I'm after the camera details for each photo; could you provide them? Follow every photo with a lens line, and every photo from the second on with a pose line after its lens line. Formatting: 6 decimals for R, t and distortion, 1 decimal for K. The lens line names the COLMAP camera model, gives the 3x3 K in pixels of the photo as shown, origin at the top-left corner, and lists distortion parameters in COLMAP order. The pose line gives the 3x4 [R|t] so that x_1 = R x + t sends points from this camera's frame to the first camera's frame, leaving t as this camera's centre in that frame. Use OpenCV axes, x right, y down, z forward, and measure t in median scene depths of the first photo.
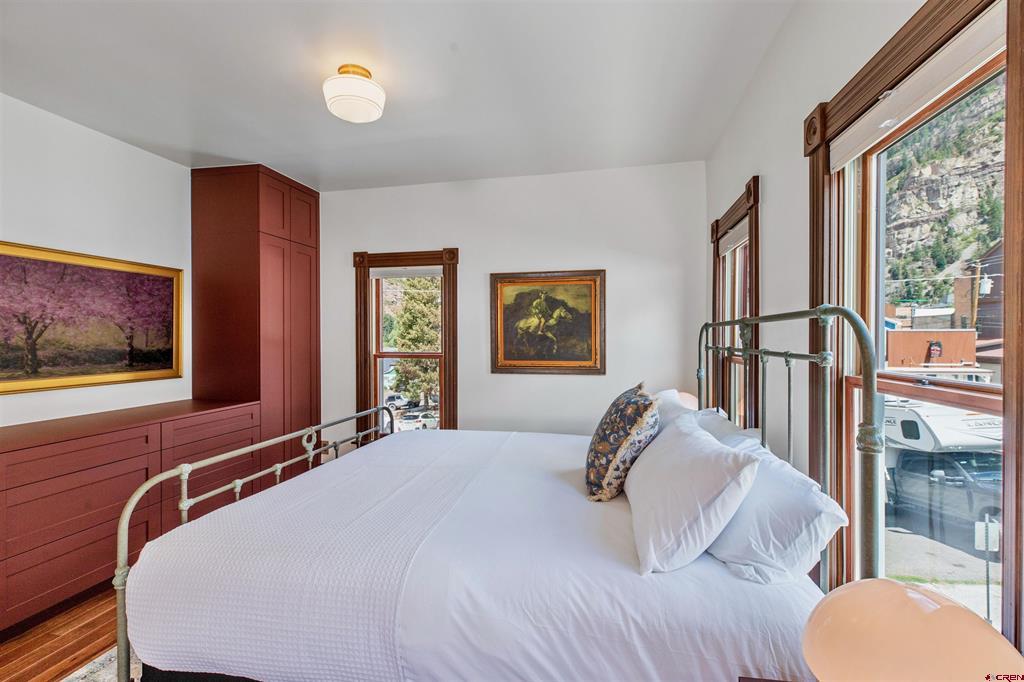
lens RADIAL K [[456.5, 0, 504.3], [0, 456.5, 340.4], [0, 0, 1]] dist [-0.000017, -0.000008]
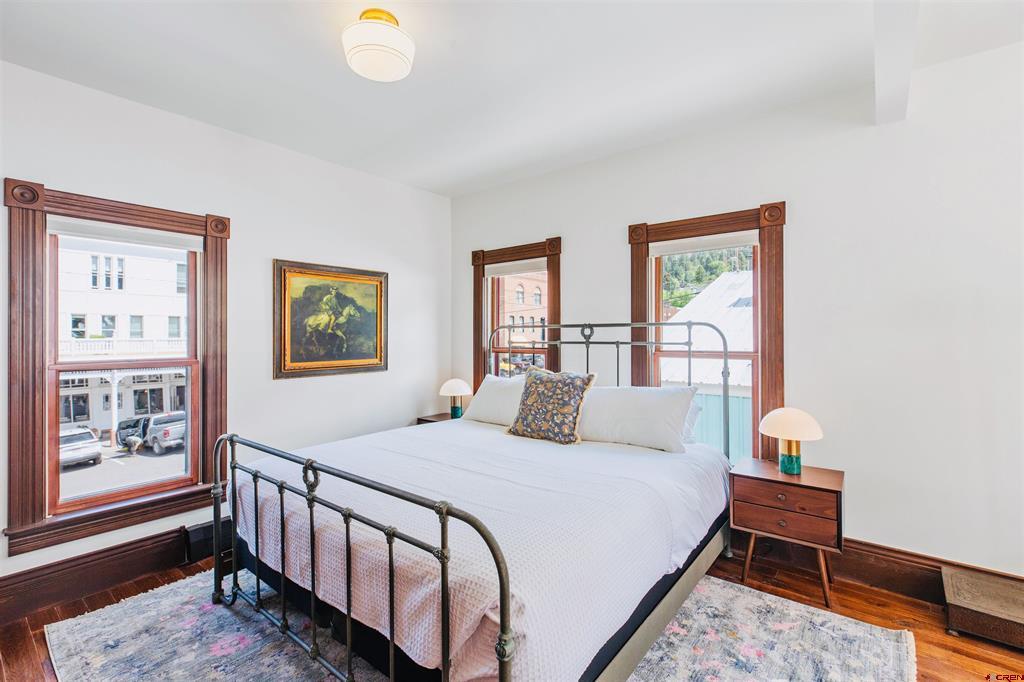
lens RADIAL K [[456.5, 0, 502.4], [0, 456.5, 335.0], [0, 0, 1]] dist [-0.000017, -0.000008]
pose [[0.452813, -0.001973, 0.891603, -0.595321], [0.013065, 0.999905, -0.004423, 0.000324], [-0.891510, 0.013652, 0.452795, 0.266254]]
